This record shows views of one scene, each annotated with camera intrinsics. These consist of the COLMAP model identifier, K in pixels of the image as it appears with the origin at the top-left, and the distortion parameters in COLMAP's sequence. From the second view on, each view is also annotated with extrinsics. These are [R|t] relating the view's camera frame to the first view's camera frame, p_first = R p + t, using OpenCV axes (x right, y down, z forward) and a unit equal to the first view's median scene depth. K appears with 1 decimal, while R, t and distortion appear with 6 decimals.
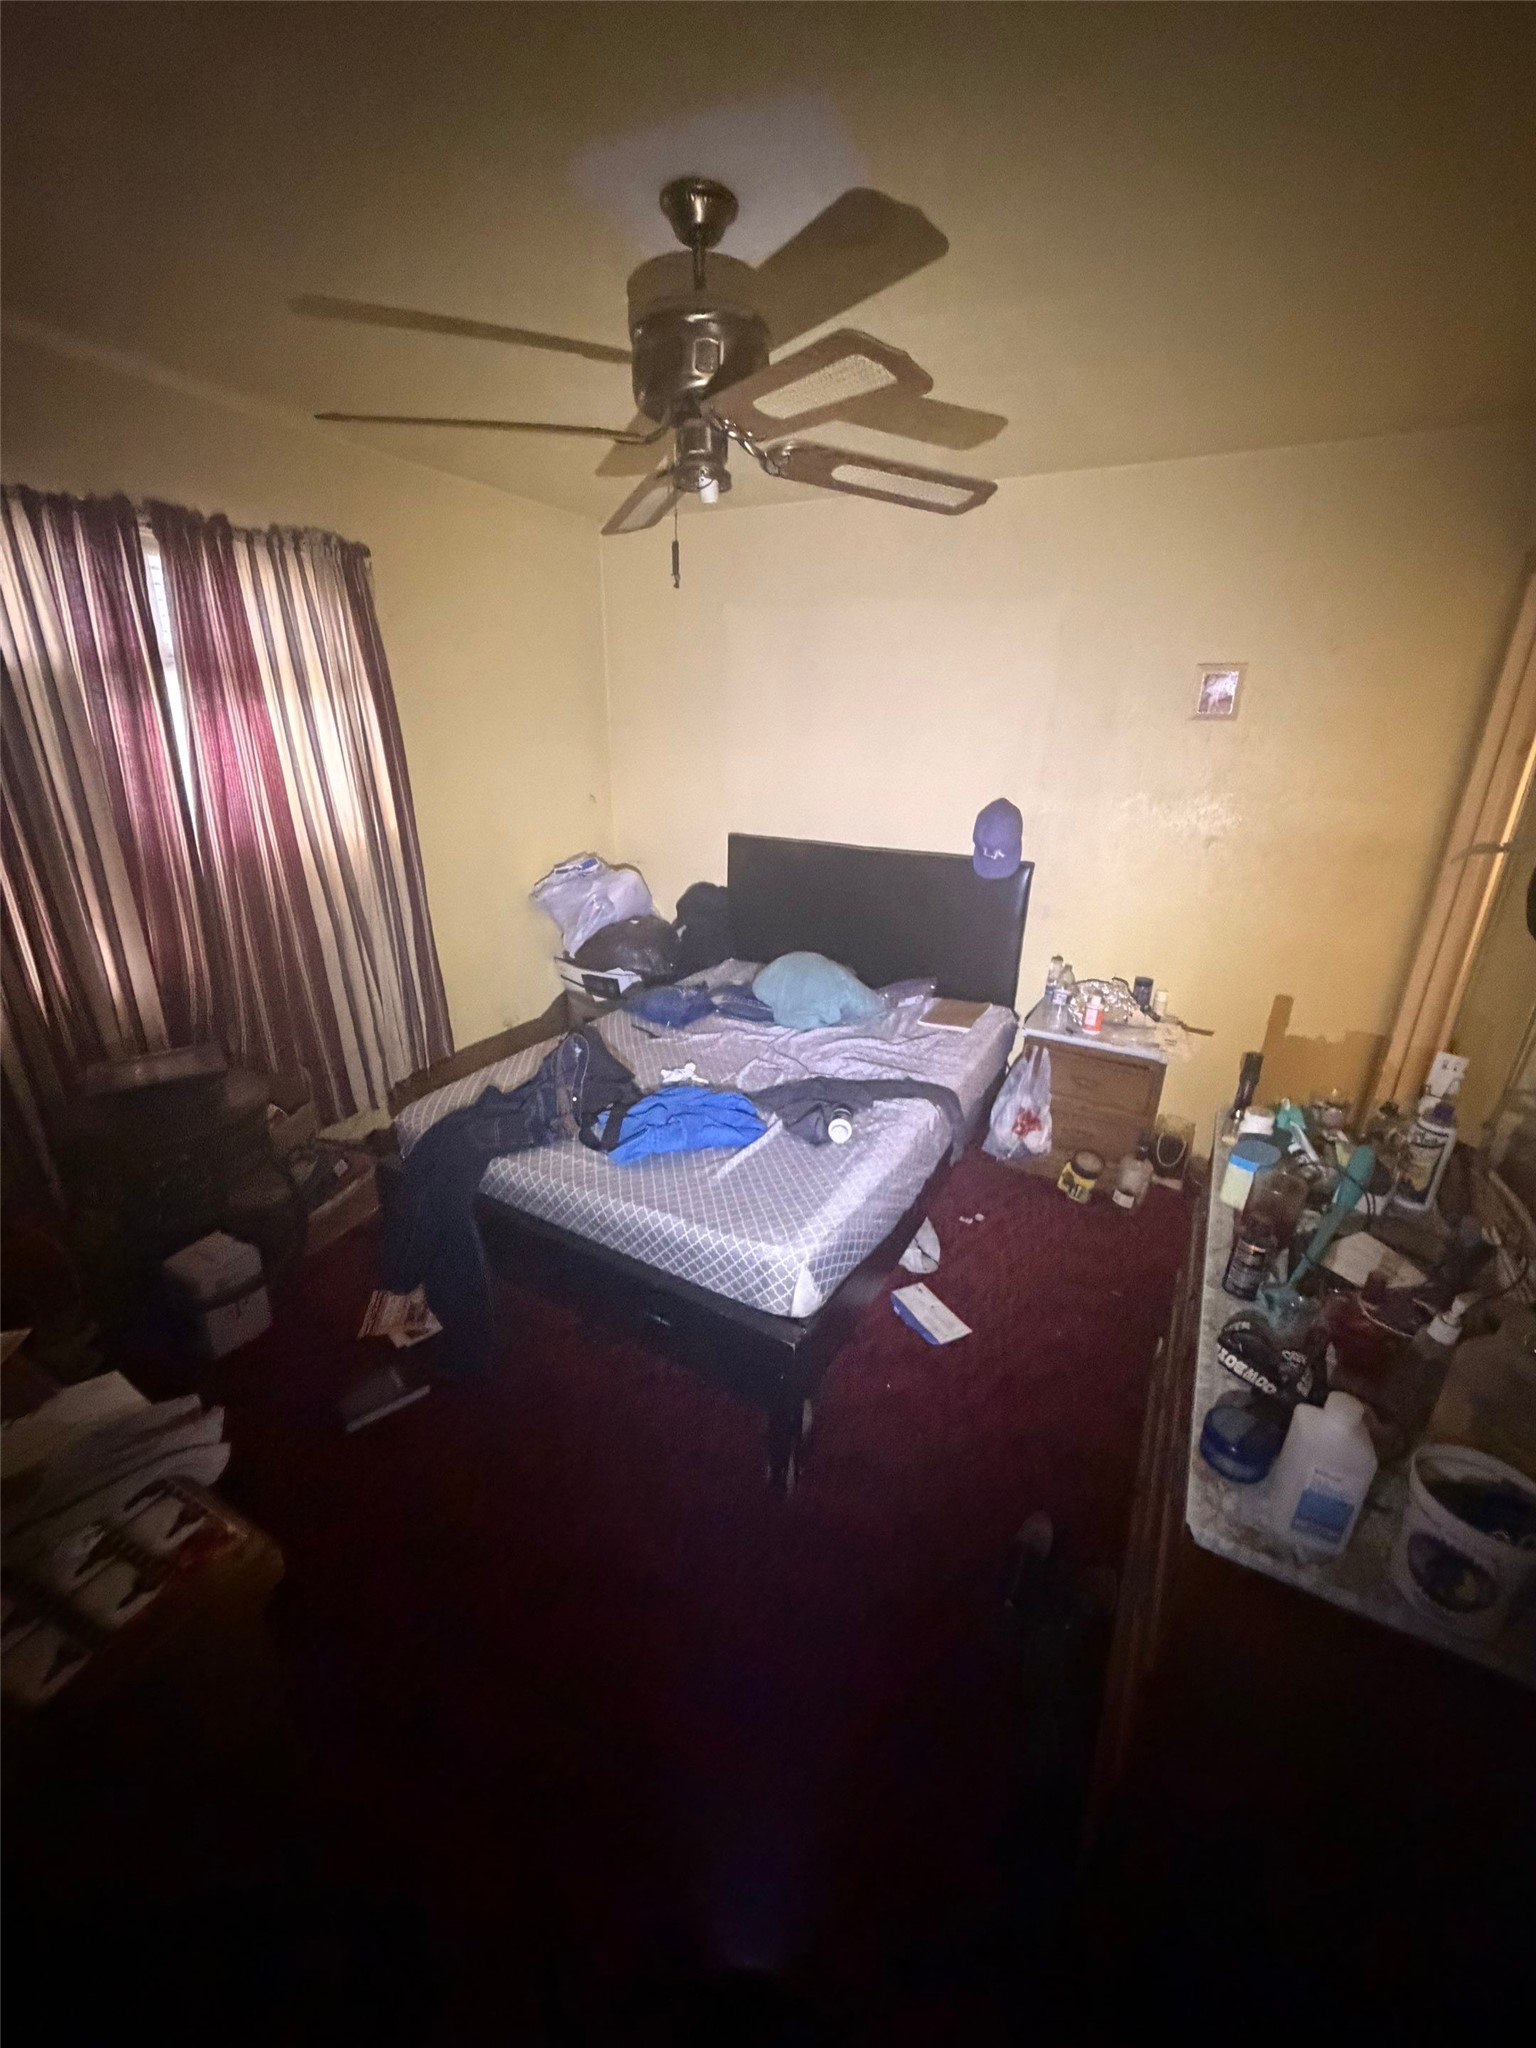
lens RADIAL K [[816.6, 0, 770.5], [0, 816.6, 1022.0], [0, 0, 1]] dist [-0.006281, 0.000138]
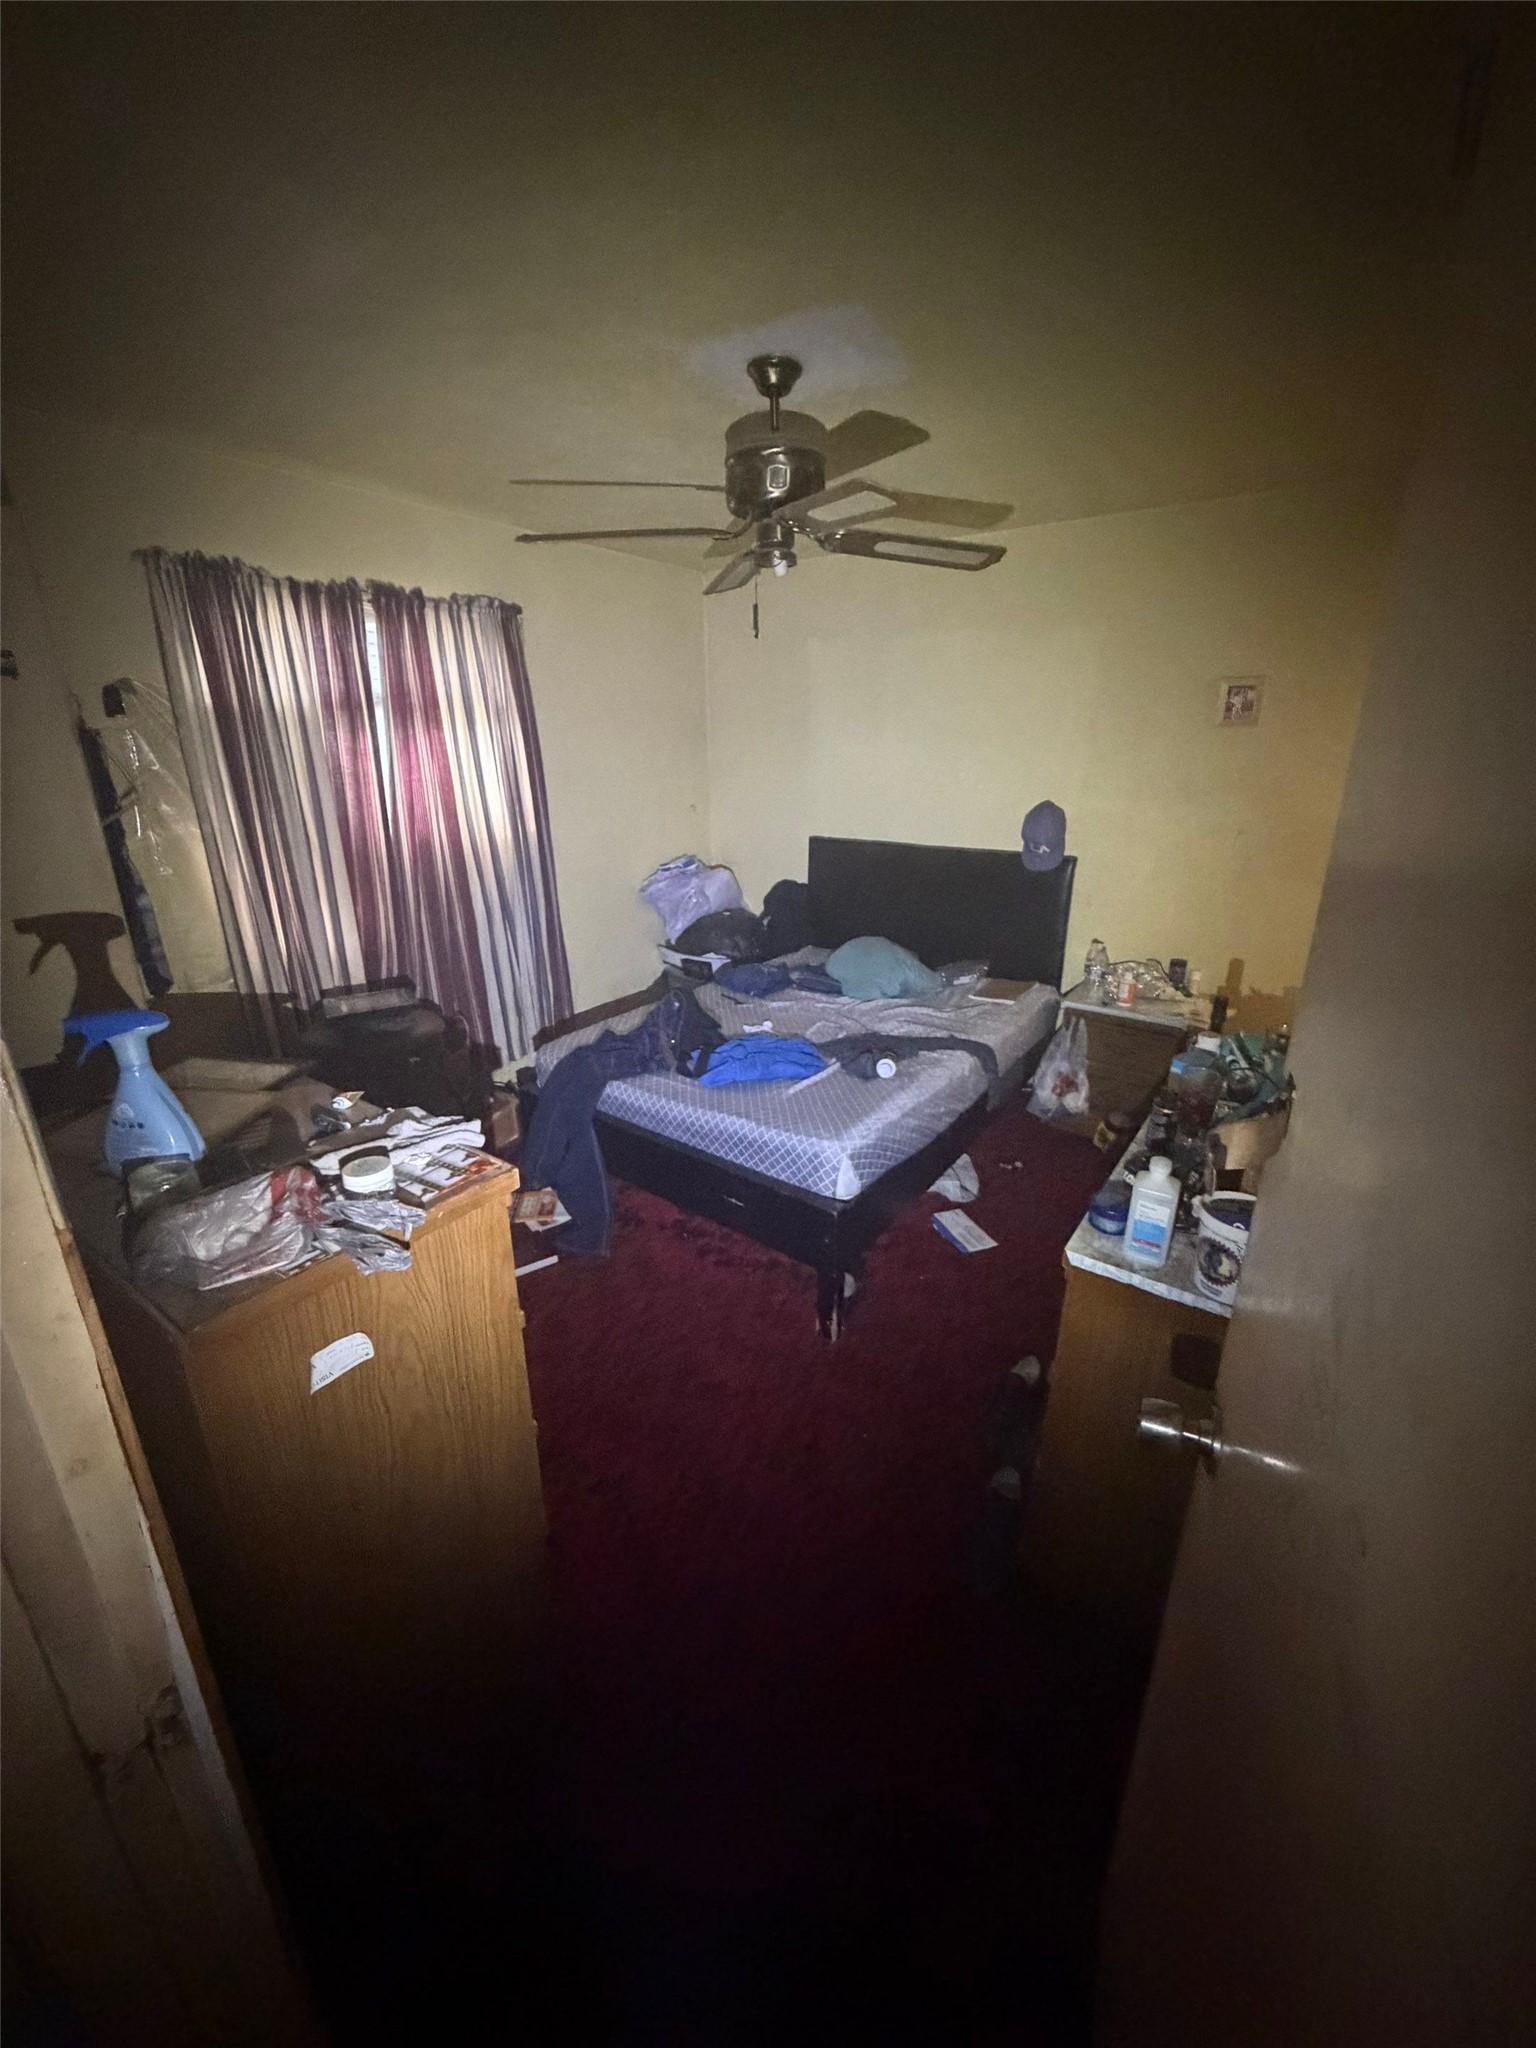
lens RADIAL K [[816.6, 0, 769.3], [0, 816.6, 1021.9], [0, 0, 1]] dist [-0.006281, 0.000138]
pose [[0.992934, 0.016805, -0.117473, 0.053097], [-0.019404, 0.999591, -0.021016, 0.090886], [0.117072, 0.023147, 0.992854, -0.225909]]
